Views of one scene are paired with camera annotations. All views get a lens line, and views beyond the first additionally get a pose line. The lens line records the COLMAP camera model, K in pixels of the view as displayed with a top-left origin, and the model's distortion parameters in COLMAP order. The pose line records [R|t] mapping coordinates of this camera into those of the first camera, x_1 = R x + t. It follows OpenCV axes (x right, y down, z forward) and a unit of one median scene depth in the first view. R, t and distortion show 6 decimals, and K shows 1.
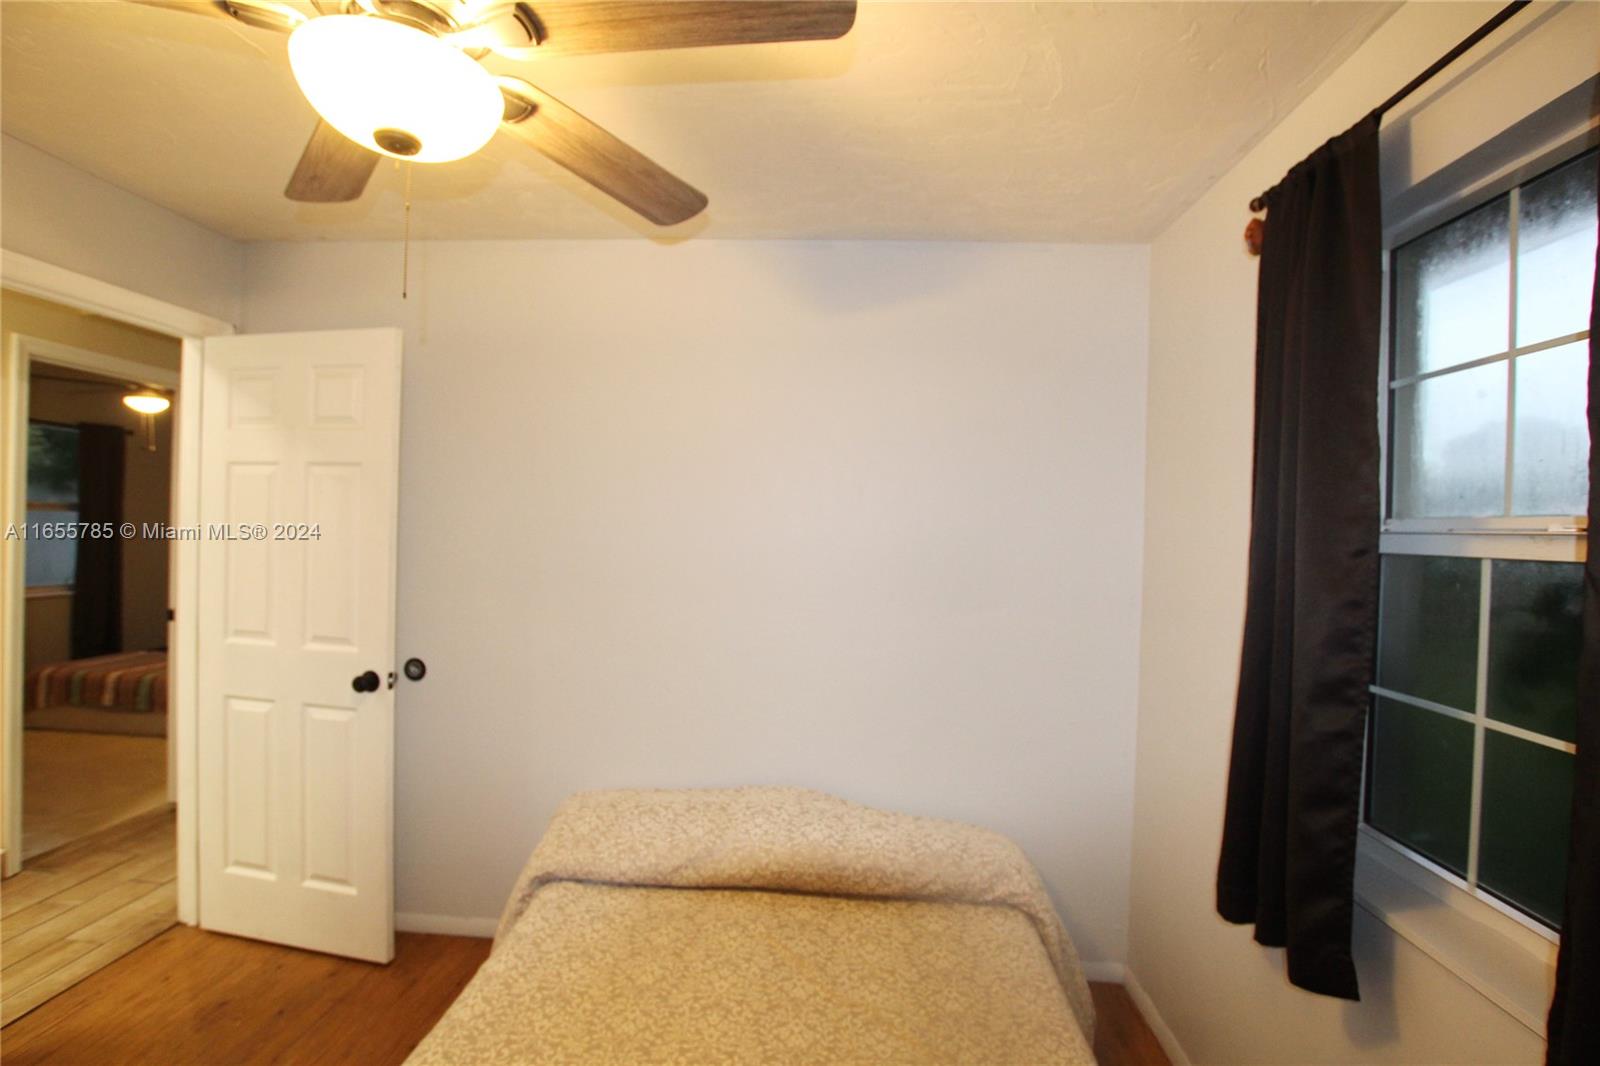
lens RADIAL K [[749.6, 0, 809.5], [0, 749.6, 527.6], [0, 0, 1]] dist [-0.037224, 0.006066]
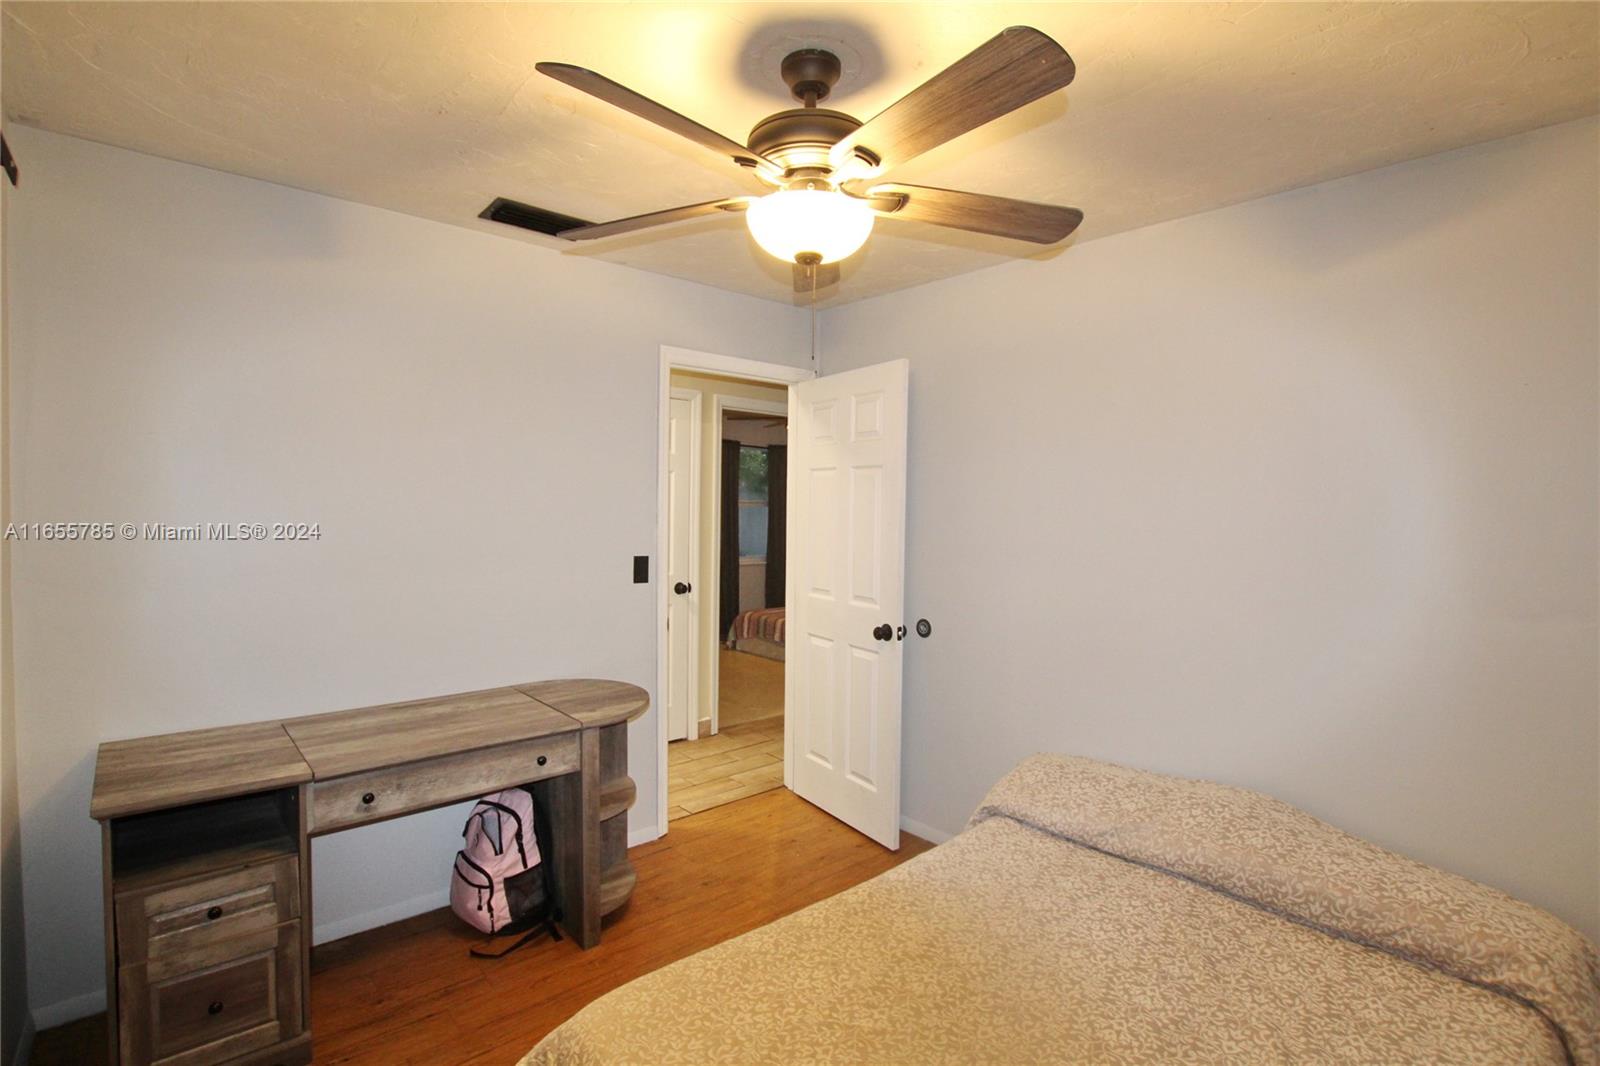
lens RADIAL K [[749.6, 0, 793.4], [0, 749.6, 525.2], [0, 0, 1]] dist [-0.037224, 0.006066]
pose [[0.706099, 0.003578, -0.708104, 0.247371], [0.003397, 0.999959, 0.008441, 0.006933], [0.708105, -0.008365, 0.706058, -0.055593]]
